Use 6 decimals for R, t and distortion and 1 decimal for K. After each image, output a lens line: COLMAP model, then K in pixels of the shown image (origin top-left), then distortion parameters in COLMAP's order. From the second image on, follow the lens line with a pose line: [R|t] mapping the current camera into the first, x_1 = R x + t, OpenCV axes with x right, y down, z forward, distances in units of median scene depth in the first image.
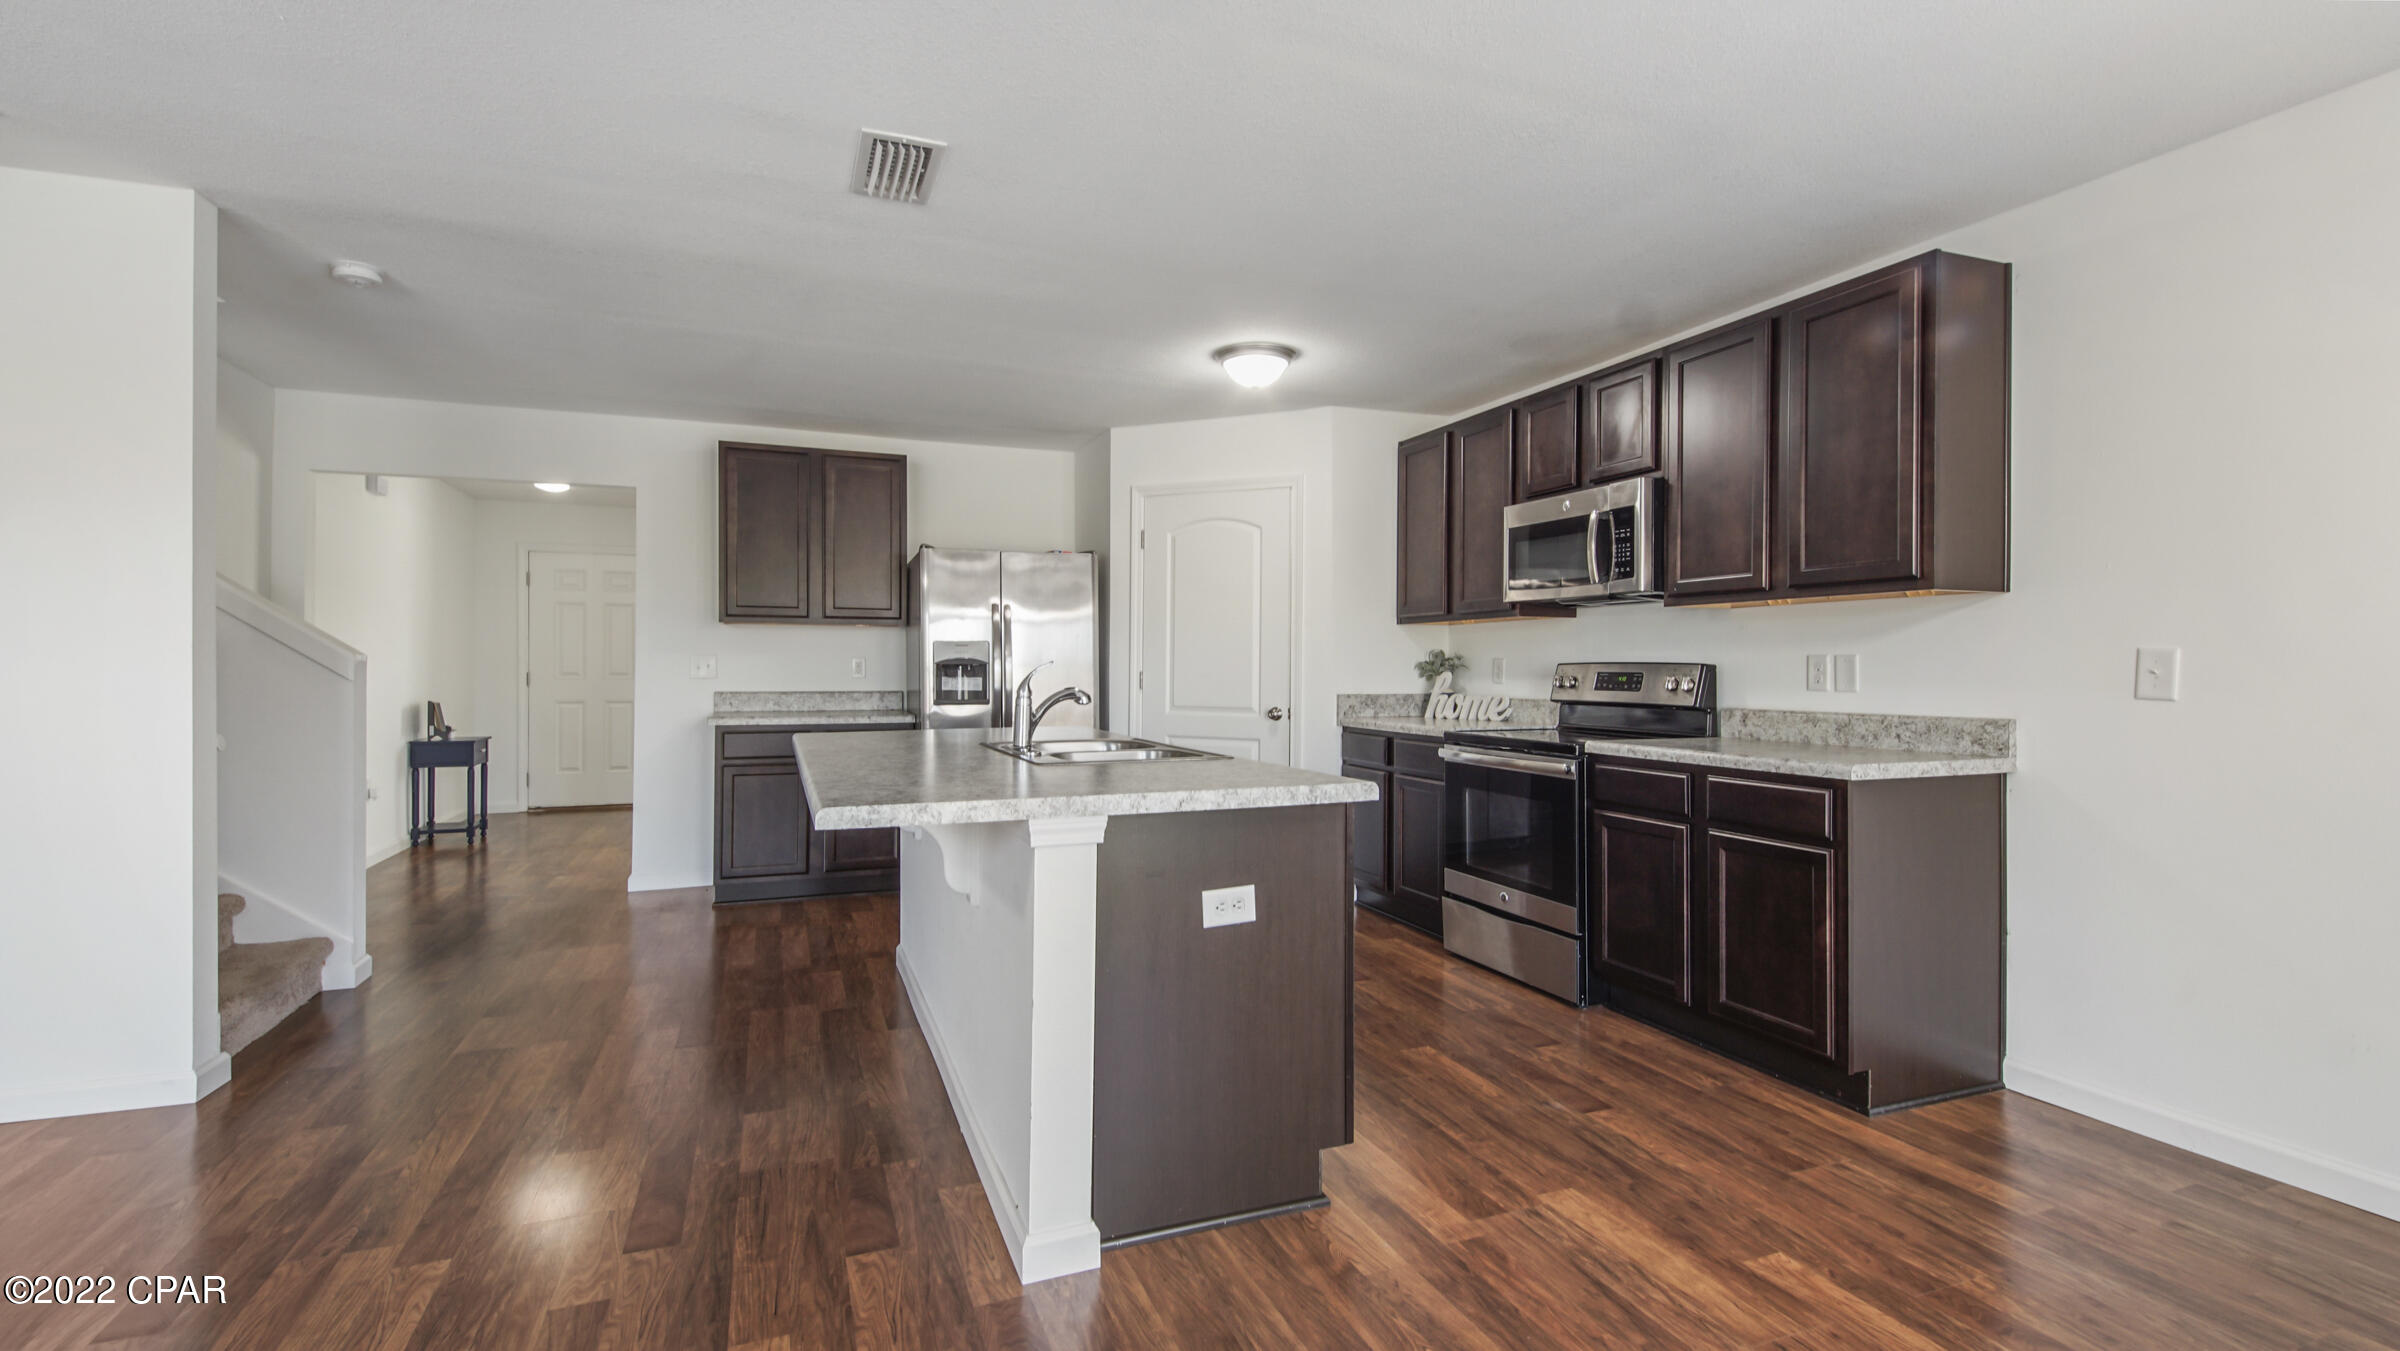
lens RADIAL K [[1045.4, 0, 1189.8], [0, 1045.4, 682.7], [0, 0, 1]] dist [0.033944, -0.018681]
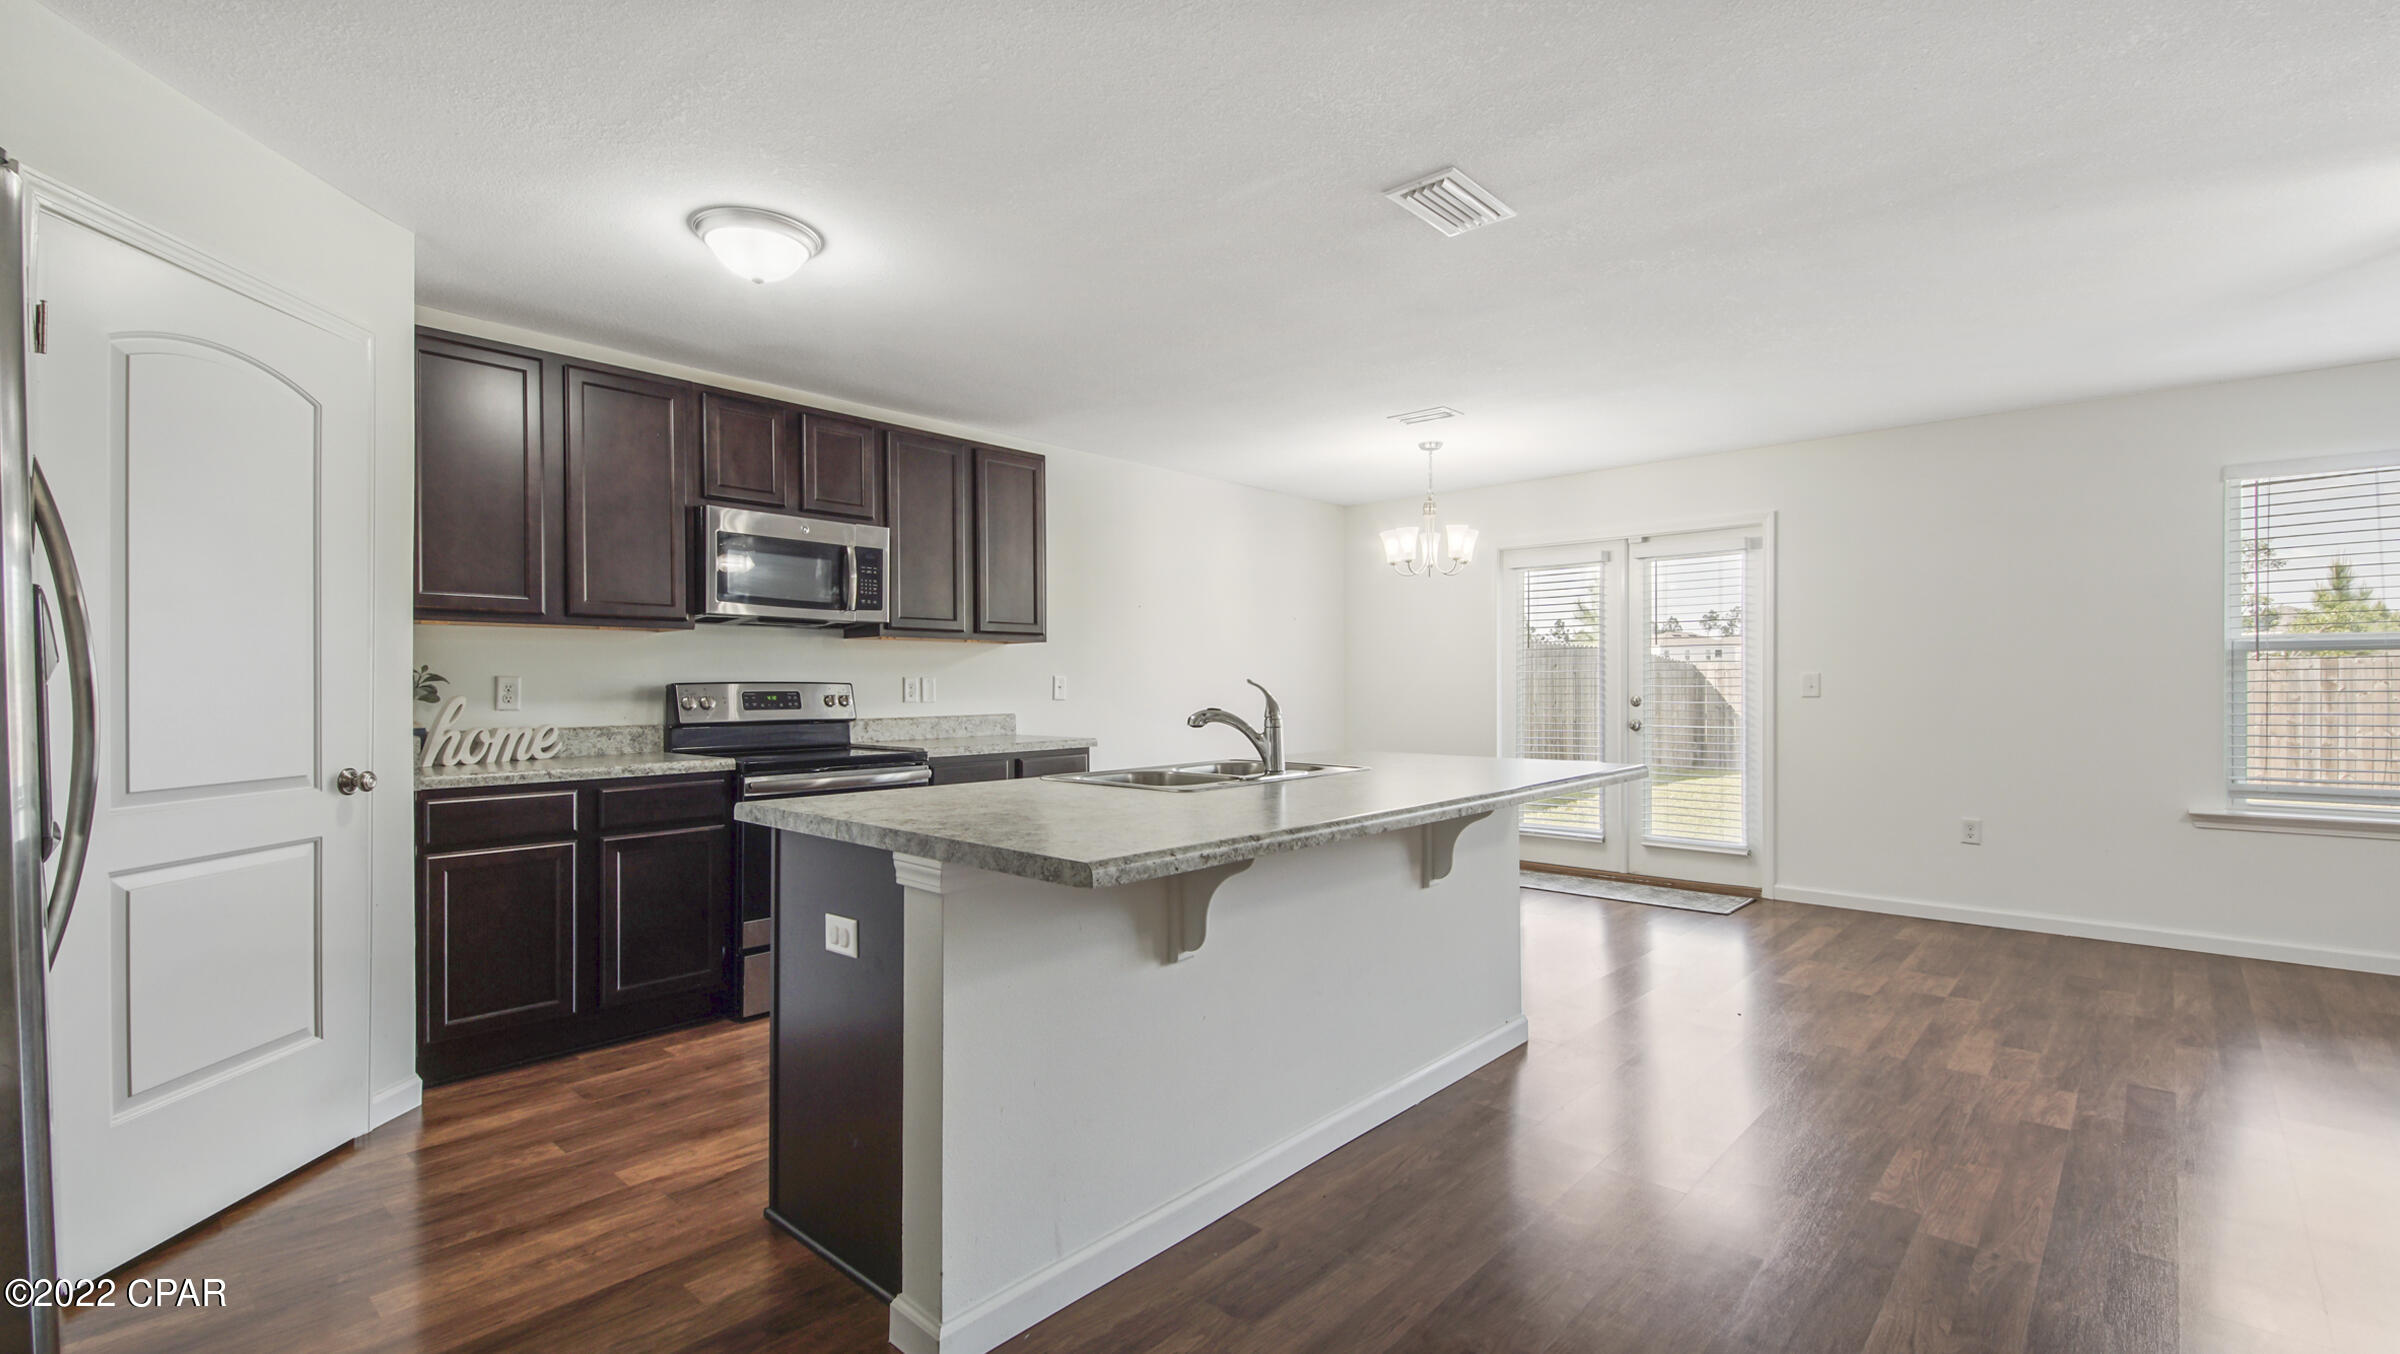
lens RADIAL K [[1045.4, 0, 1189.8], [0, 1045.4, 684.2], [0, 0, 1]] dist [0.033944, -0.018681]
pose [[-0.444252, 0.003679, 0.895894, -0.688767], [0.021340, 0.999751, 0.006477, -0.014663], [-0.895648, 0.021996, -0.444220, 1.061344]]
